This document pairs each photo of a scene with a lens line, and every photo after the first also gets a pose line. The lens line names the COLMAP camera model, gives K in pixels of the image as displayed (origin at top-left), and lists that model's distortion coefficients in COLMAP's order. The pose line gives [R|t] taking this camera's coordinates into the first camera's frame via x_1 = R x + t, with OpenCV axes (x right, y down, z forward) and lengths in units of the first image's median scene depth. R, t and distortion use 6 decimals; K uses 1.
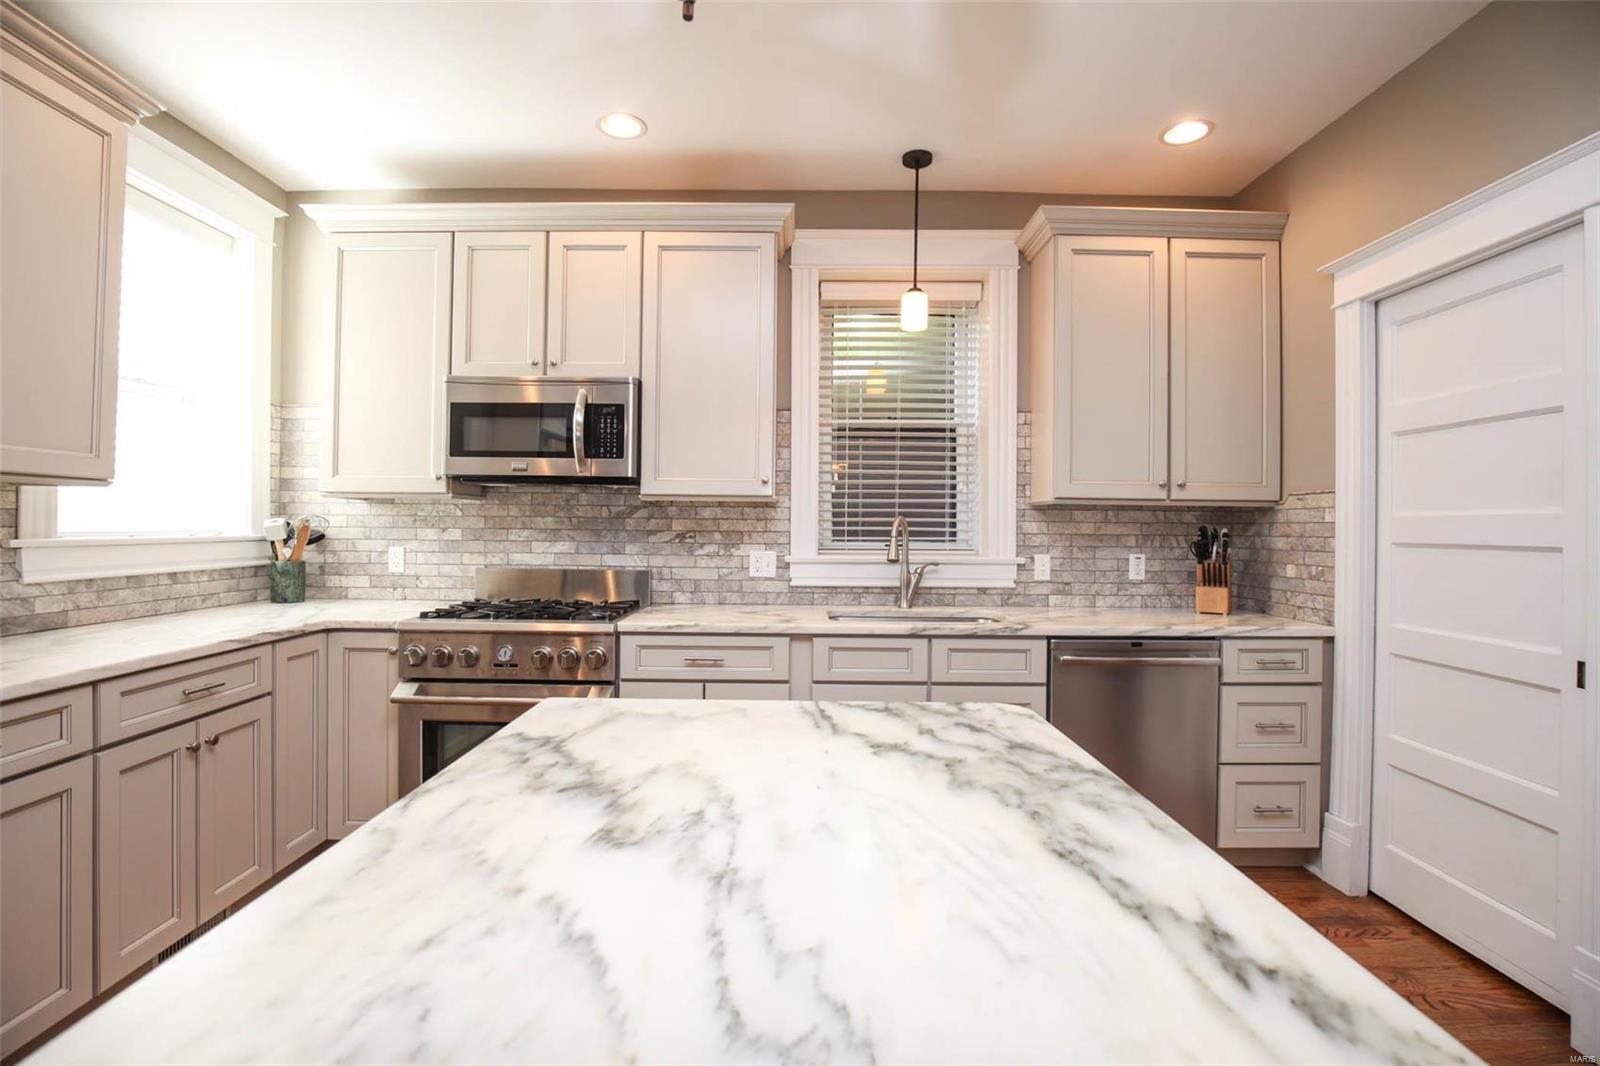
lens RADIAL K [[737.3, 0, 795.7], [0, 737.3, 520.5], [0, 0, 1]] dist [-0.032725, 0.003900]
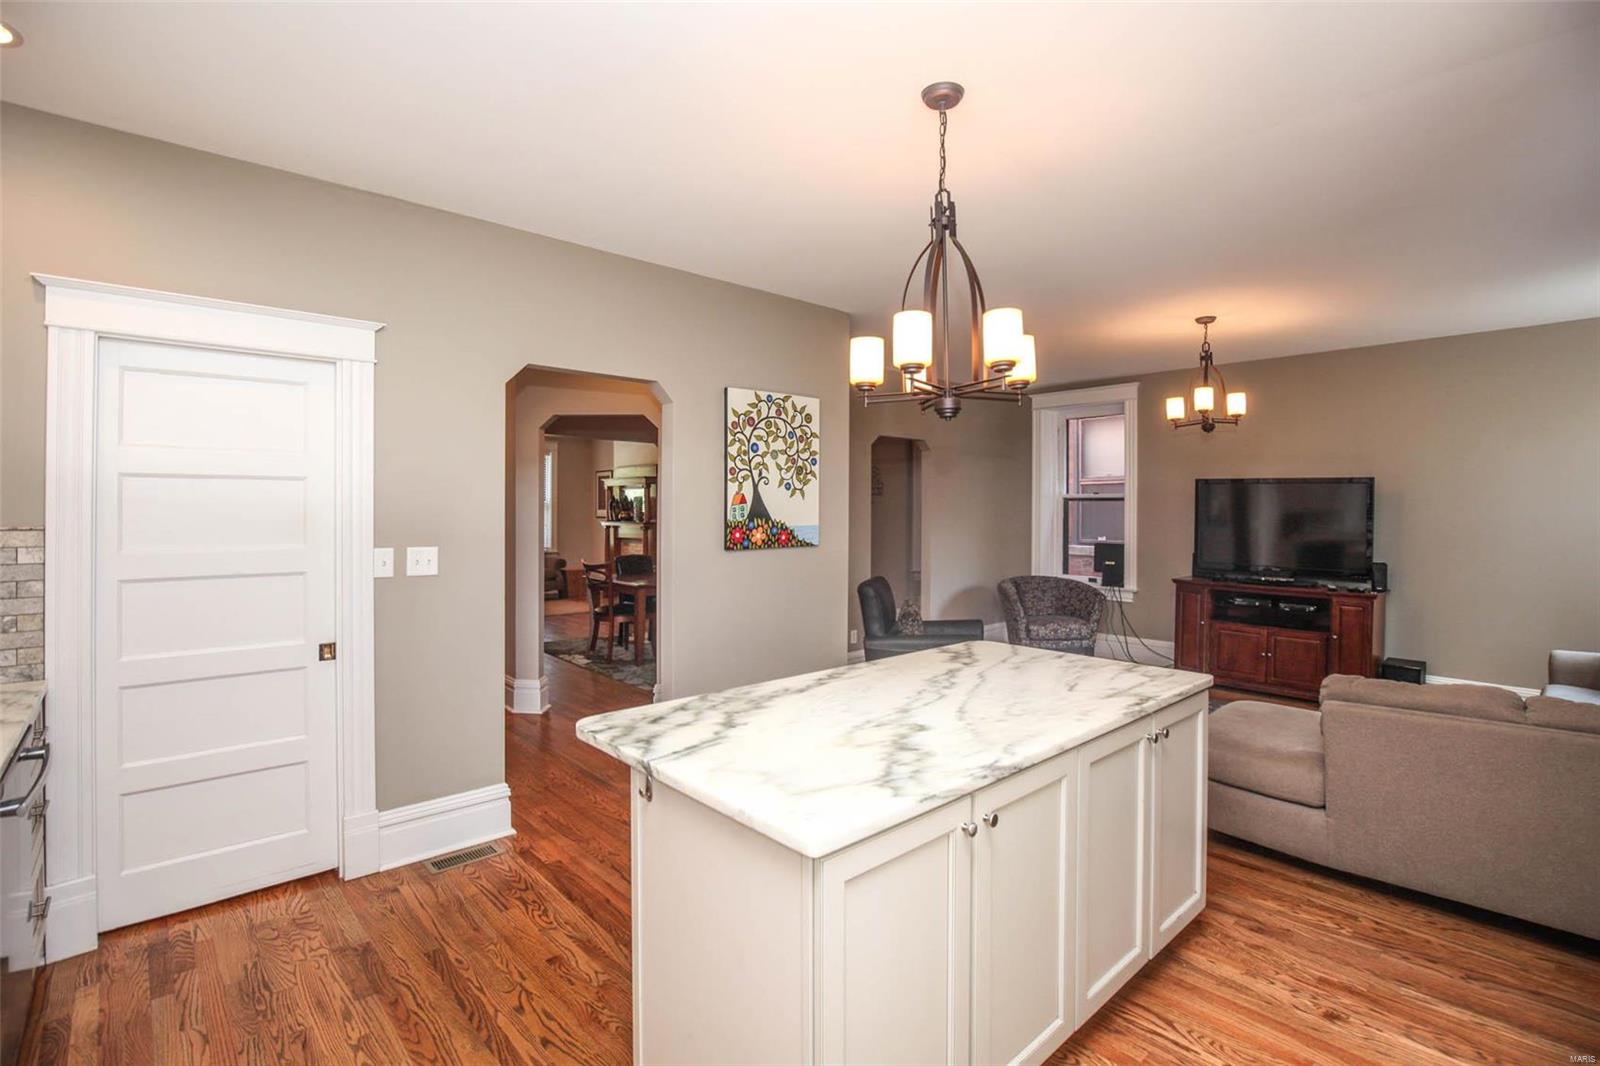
lens RADIAL K [[737.3, 0, 789.9], [0, 737.3, 518.9], [0, 0, 1]] dist [-0.032725, 0.003900]
pose [[-0.658275, -0.023668, 0.752405, -0.474660], [-0.014006, 0.999718, 0.019194, -0.074107], [-0.752647, 0.002097, -0.658421, 0.788098]]
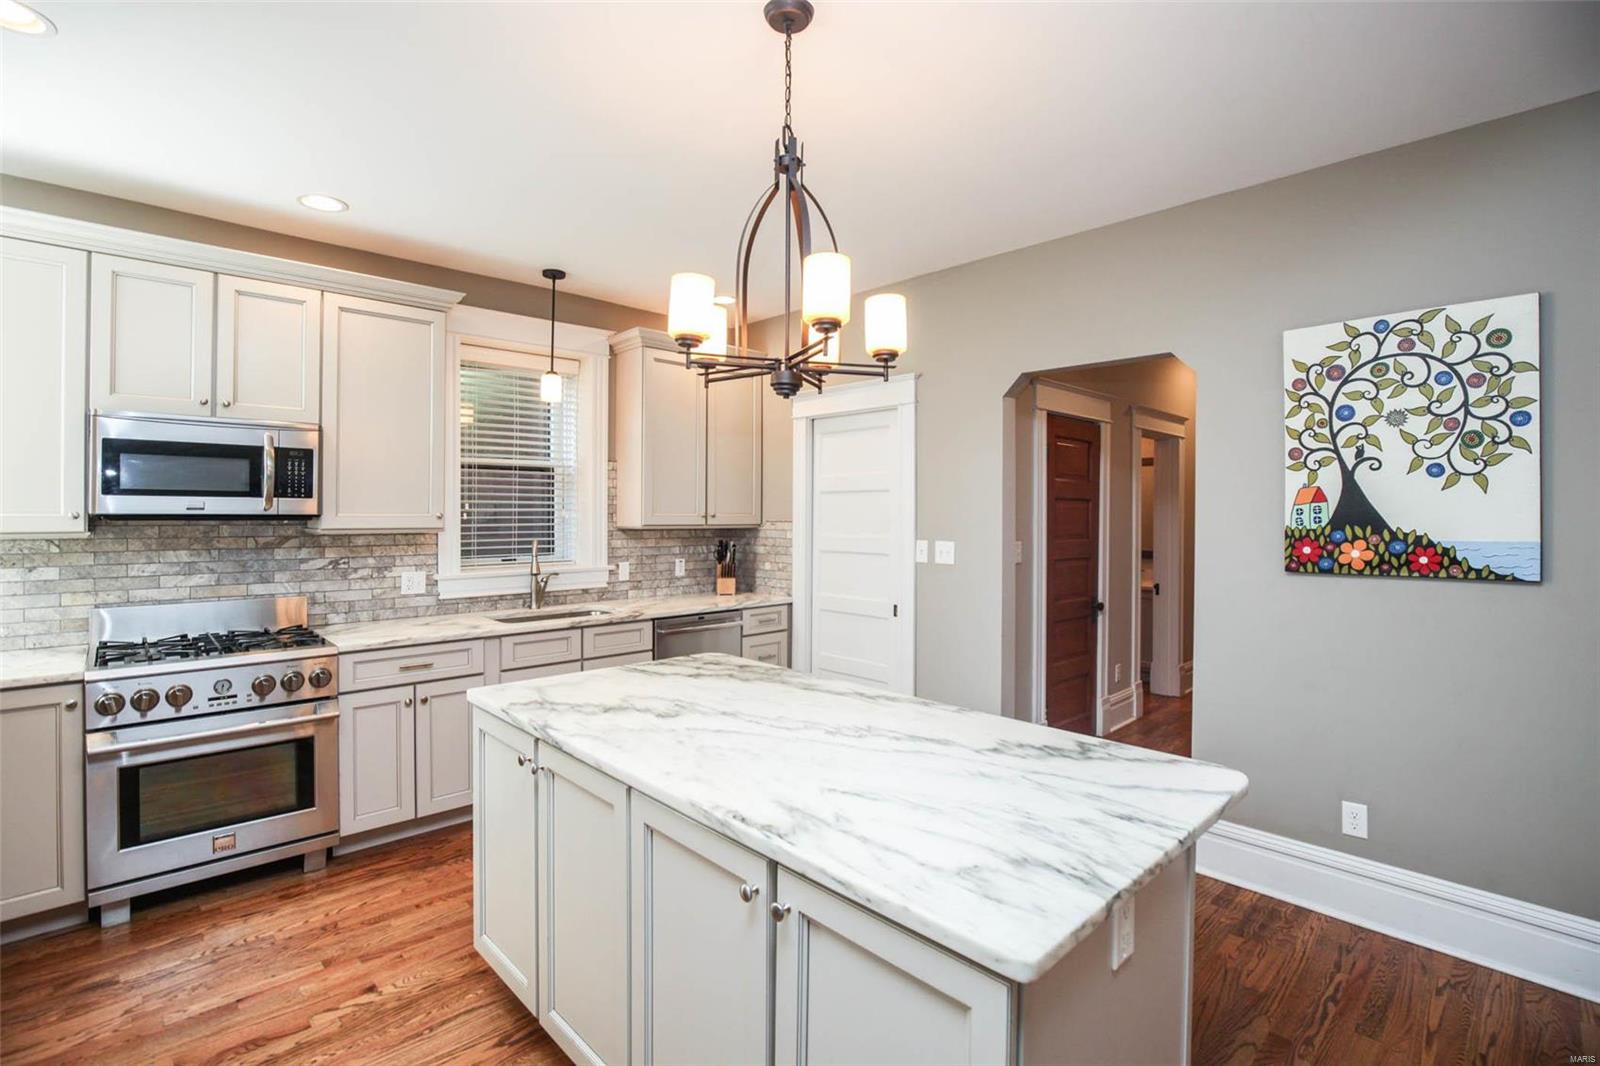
lens RADIAL K [[737.3, 0, 794.2], [0, 737.3, 511.0], [0, 0, 1]] dist [-0.032725, 0.003900]
pose [[0.726608, -0.005681, 0.687029, -0.442091], [-0.000200, 0.999964, 0.008481, -0.071438], [-0.687053, -0.006300, 0.726580, -0.286048]]
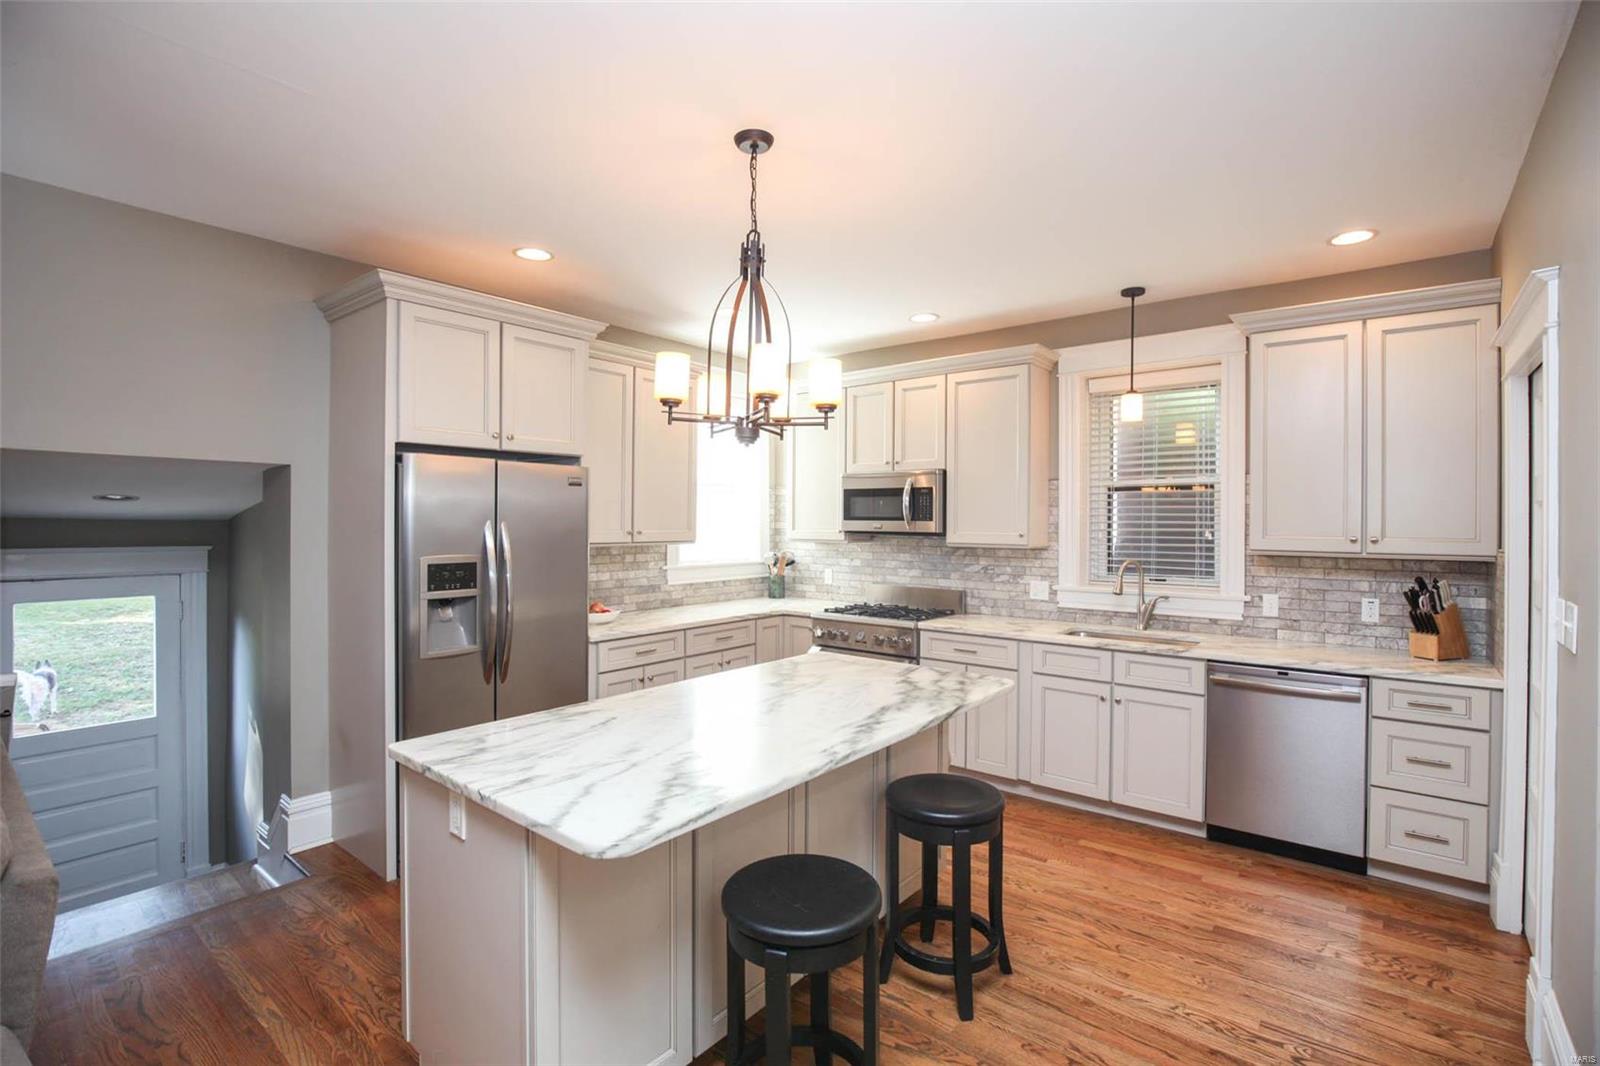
lens RADIAL K [[737.3, 0, 803.7], [0, 737.3, 522.0], [0, 0, 1]] dist [-0.032725, 0.003900]
pose [[0.780137, -0.004312, -0.625594, 0.528854], [0.005596, 0.999984, 0.000086, -0.080872], [0.625584, -0.003568, 0.780149, -0.410394]]
